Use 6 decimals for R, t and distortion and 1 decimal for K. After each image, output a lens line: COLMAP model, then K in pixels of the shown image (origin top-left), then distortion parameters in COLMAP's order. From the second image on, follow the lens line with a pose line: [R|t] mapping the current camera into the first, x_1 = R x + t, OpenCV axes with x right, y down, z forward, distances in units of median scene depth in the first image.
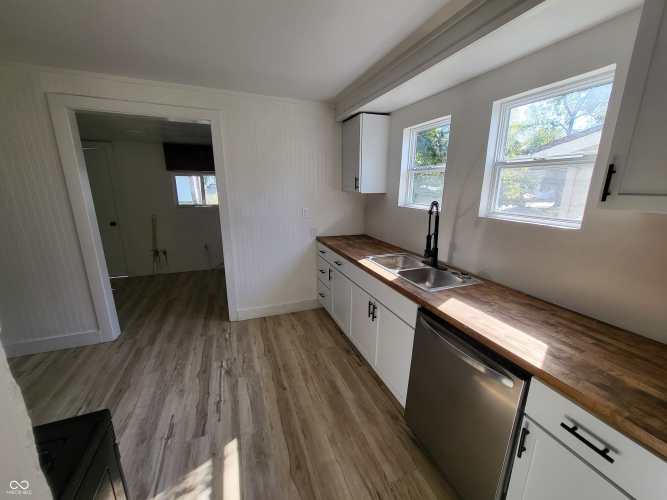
lens RADIAL K [[264.5, 0, 338.9], [0, 264.5, 250.8], [0, 0, 1]] dist [0.008920, -0.000493]
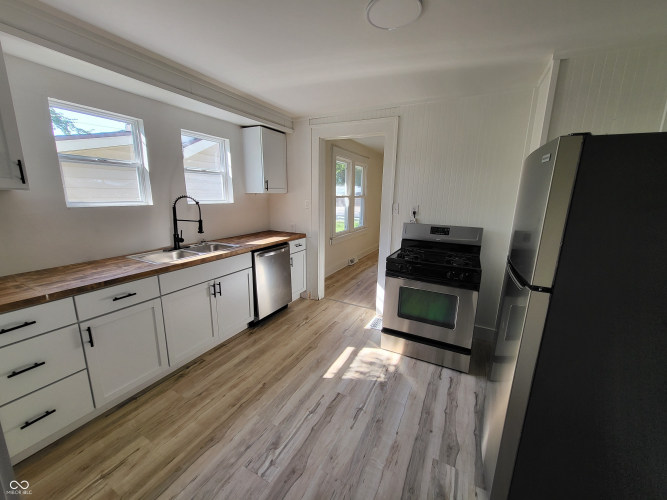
lens RADIAL K [[264.5, 0, 333.4], [0, 264.5, 247.4], [0, 0, 1]] dist [0.008920, -0.000493]
pose [[-0.652040, -0.167097, 0.739542, -1.058488], [0.162959, 0.921729, 0.351939, -0.275050], [-0.740465, 0.349993, -0.573774, 1.233461]]
